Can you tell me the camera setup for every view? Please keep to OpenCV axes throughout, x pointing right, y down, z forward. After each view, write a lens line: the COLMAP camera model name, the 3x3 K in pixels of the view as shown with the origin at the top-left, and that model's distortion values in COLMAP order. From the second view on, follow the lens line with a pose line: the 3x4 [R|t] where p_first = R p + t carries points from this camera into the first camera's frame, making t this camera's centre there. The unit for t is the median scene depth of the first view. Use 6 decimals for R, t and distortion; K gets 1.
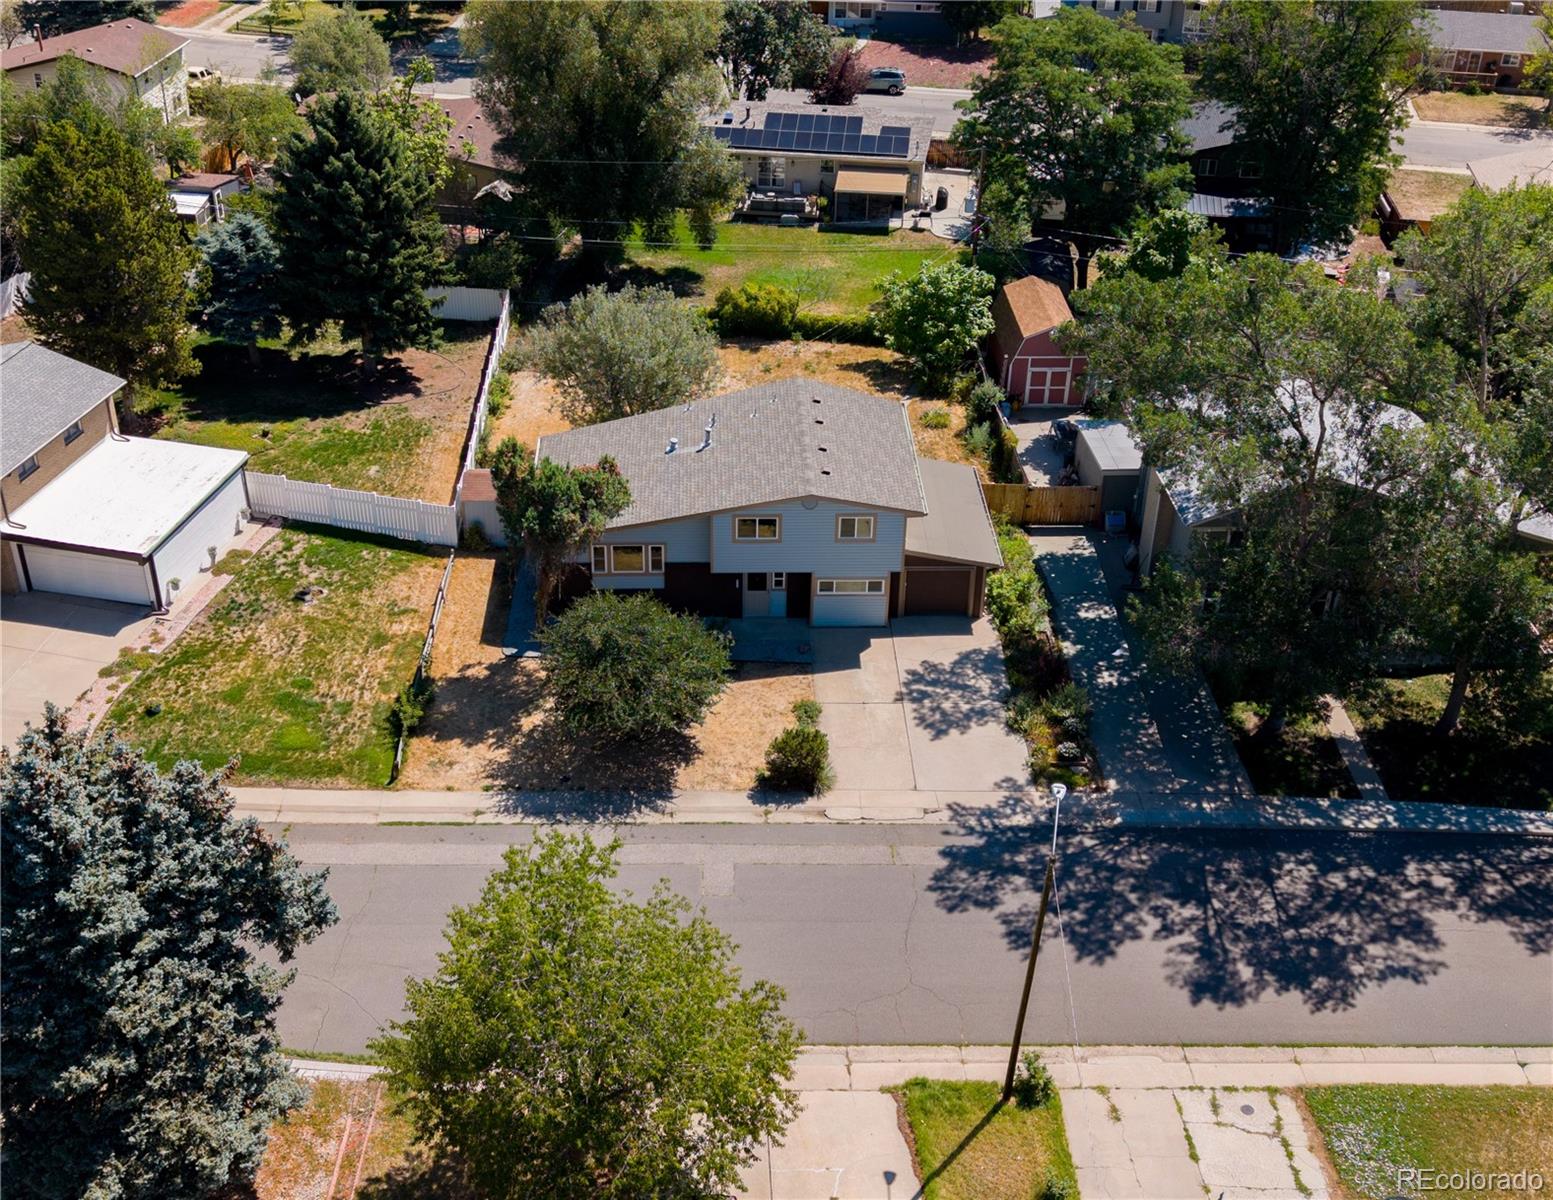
lens RADIAL K [[1686.1, 0, 804.9], [0, 1686.1, 601.1], [0, 0, 1]] dist [0.224394, -0.612039]
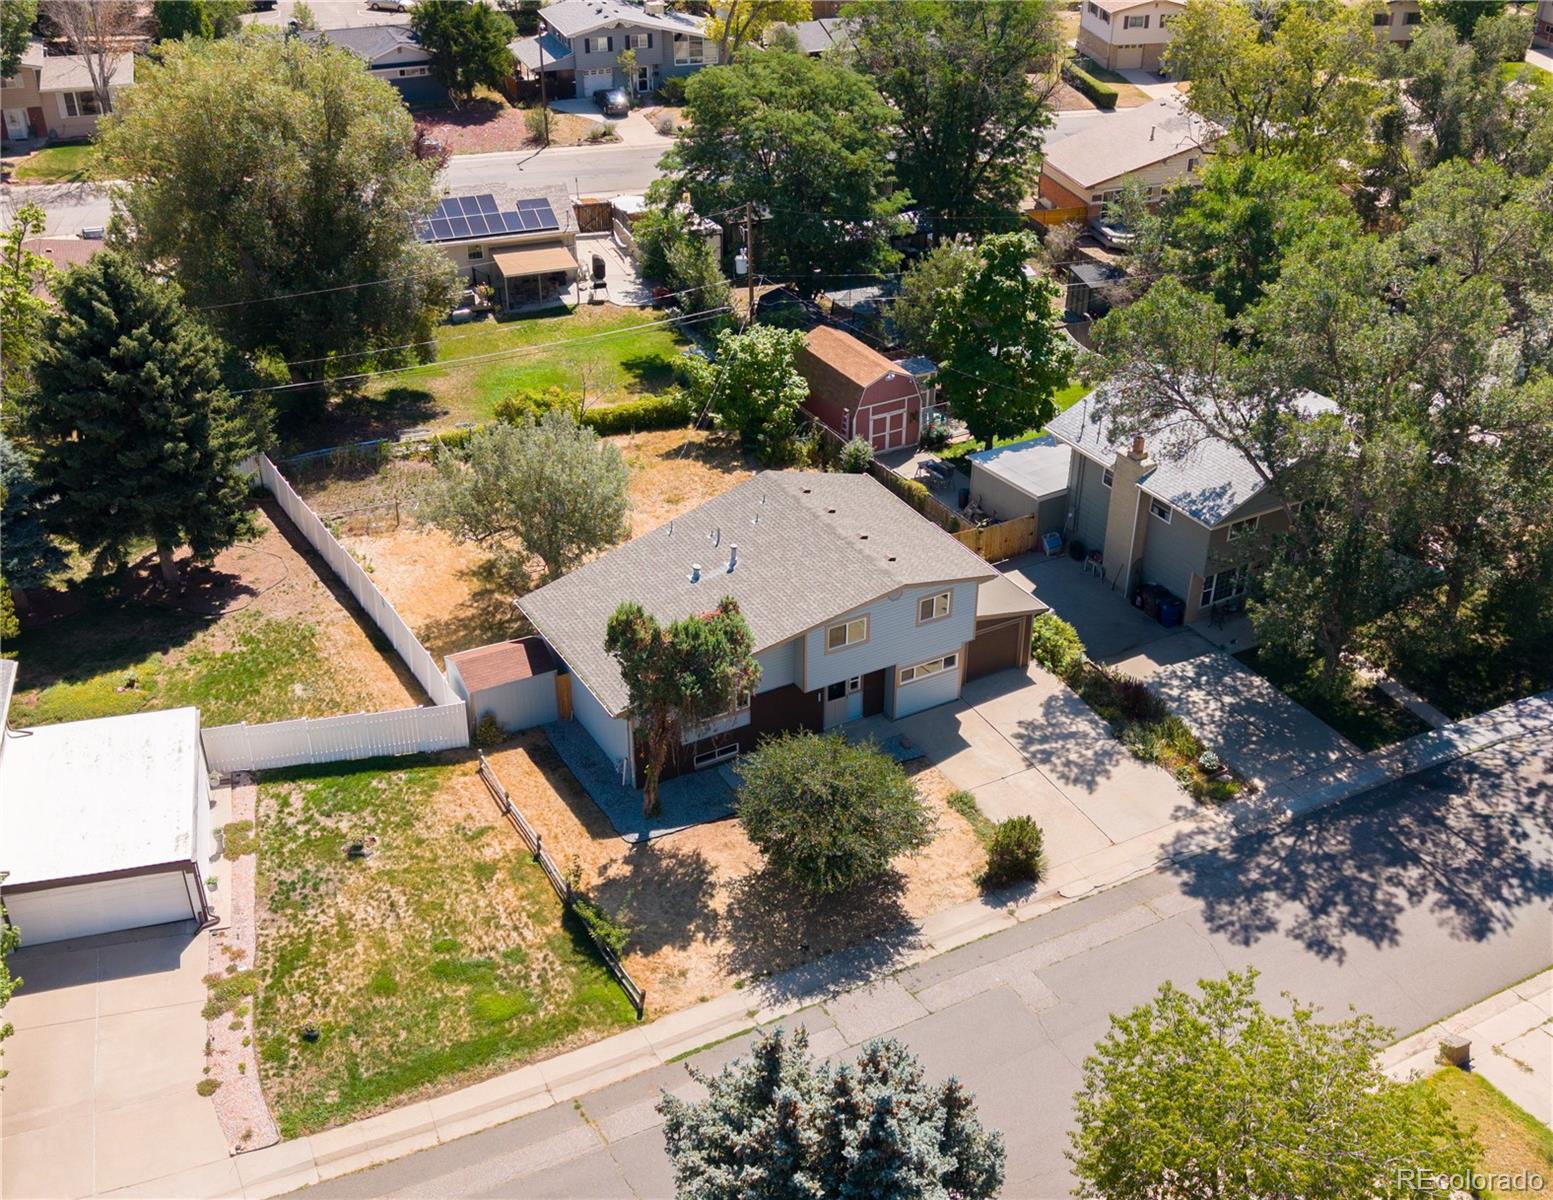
lens RADIAL K [[1671.7, 0, 845.5], [0, 1671.7, 706.4], [0, 0, 1]] dist [0.212331, -0.590783]
pose [[0.881547, -0.271244, 0.386396, -0.398969], [0.255860, 0.962344, 0.091815, -0.089723], [-0.396750, 0.017924, 0.917752, 0.144306]]
